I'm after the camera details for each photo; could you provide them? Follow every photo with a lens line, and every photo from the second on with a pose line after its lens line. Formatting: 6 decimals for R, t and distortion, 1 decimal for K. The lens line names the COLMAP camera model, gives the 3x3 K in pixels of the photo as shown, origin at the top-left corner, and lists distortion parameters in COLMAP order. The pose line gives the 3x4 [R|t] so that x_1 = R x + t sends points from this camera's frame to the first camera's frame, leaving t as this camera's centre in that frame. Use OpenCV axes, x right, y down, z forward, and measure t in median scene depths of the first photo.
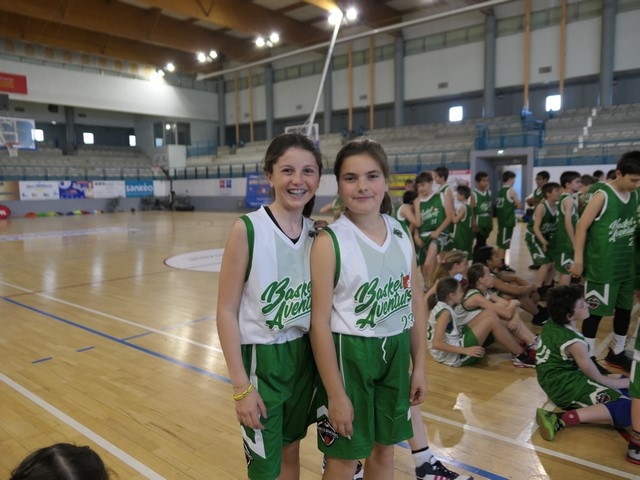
lens RADIAL K [[505.0, 0, 322.1], [0, 505.0, 238.5], [0, 0, 1]] dist [-0.021853, 0.023821]
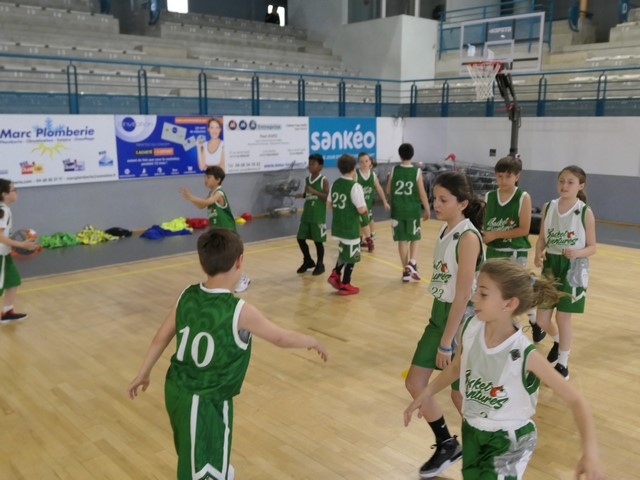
lens RADIAL K [[629.1, 0, 318.9], [0, 629.1, 239.0], [0, 0, 1]] dist [0.007537, 0.000000]
pose [[0.990309, 0.041811, -0.132439, -0.351266], [-0.031086, 0.996144, 0.082037, -0.074899], [0.135358, -0.077125, 0.987790, 0.643149]]
